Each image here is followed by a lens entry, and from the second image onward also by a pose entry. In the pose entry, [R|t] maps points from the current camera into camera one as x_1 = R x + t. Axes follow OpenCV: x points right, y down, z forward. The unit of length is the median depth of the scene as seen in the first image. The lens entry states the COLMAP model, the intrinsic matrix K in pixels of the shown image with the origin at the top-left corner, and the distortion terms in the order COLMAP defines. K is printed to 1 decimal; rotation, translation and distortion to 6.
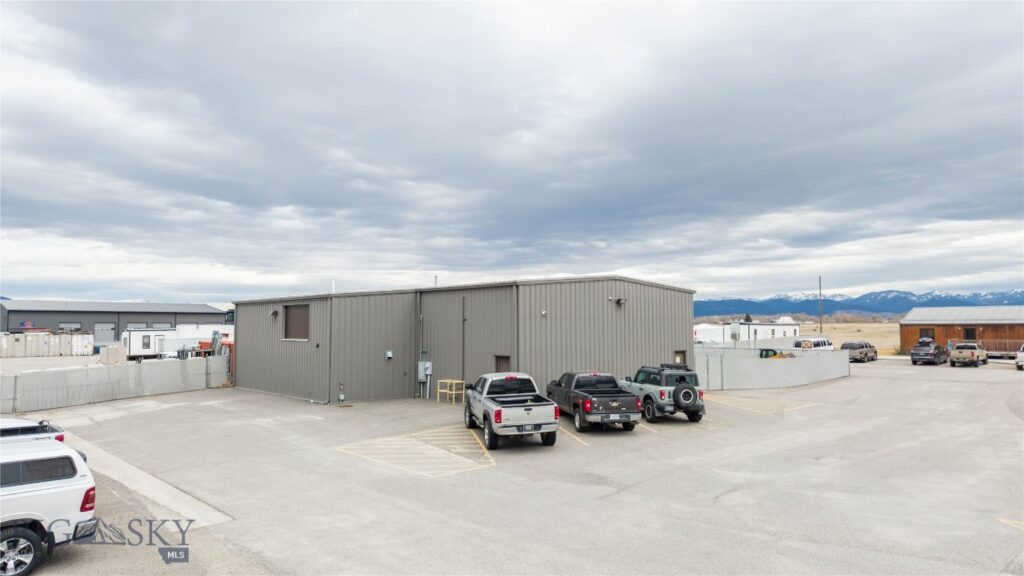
lens RADIAL K [[680.6, 0, 513.6], [0, 680.6, 290.7], [0, 0, 1]] dist [0.037983, -0.038397]
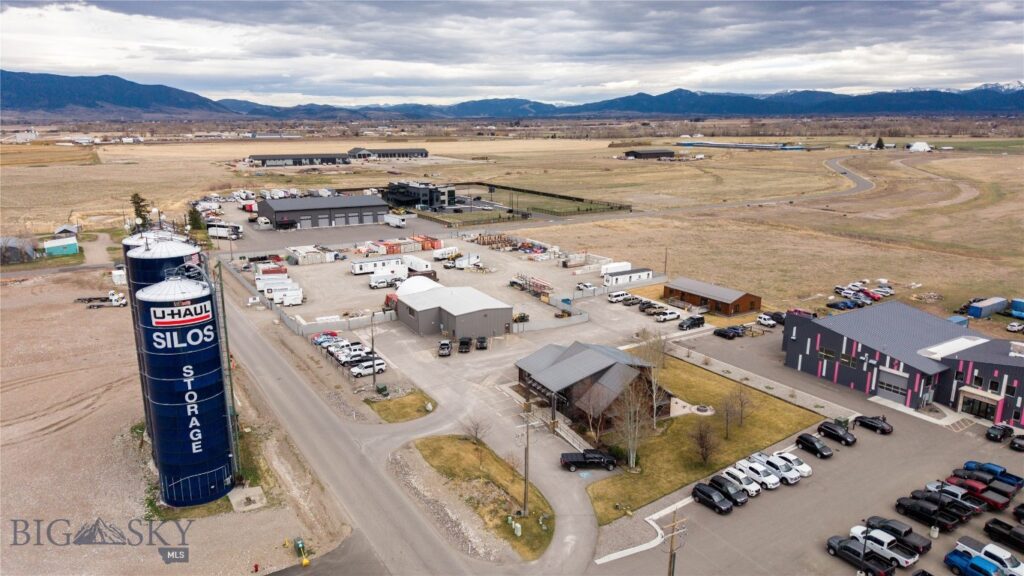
lens RADIAL K [[680.6, 0, 514.0], [0, 680.6, 284.8], [0, 0, 1]] dist [0.037983, -0.038397]
pose [[0.977752, 0.050891, -0.203496, 1.472879], [0.008146, 0.960180, 0.279263, -1.673168], [0.209605, -0.274708, 0.938404, -3.540266]]
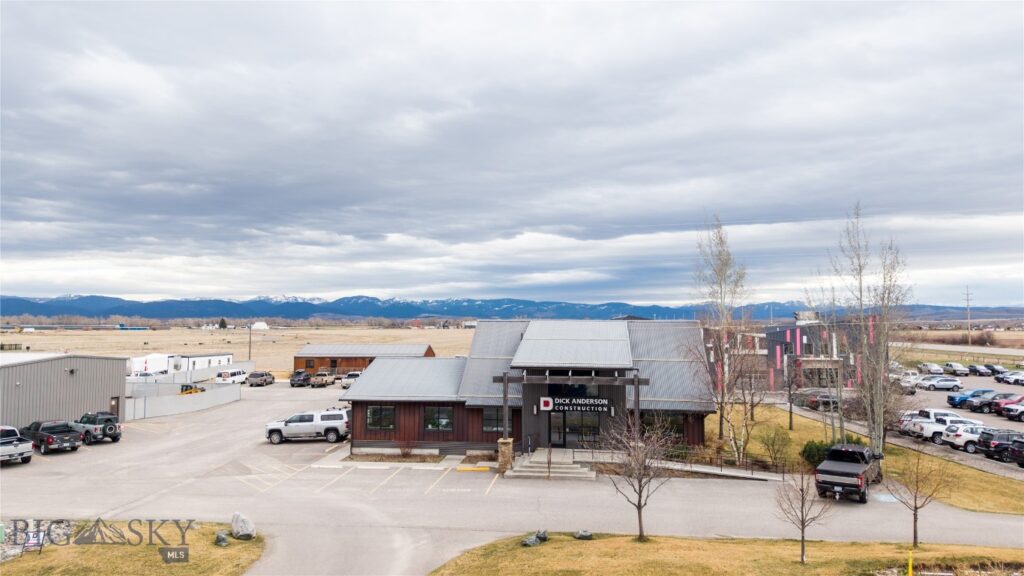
lens RADIAL K [[680.6, 0, 511.1], [0, 680.6, 283.4], [0, 0, 1]] dist [0.037983, -0.038397]
pose [[0.749151, 0.048725, 0.660605, -0.192999], [-0.039290, 0.998804, -0.029113, -0.236459], [-0.661233, -0.004145, 0.750169, -1.157679]]
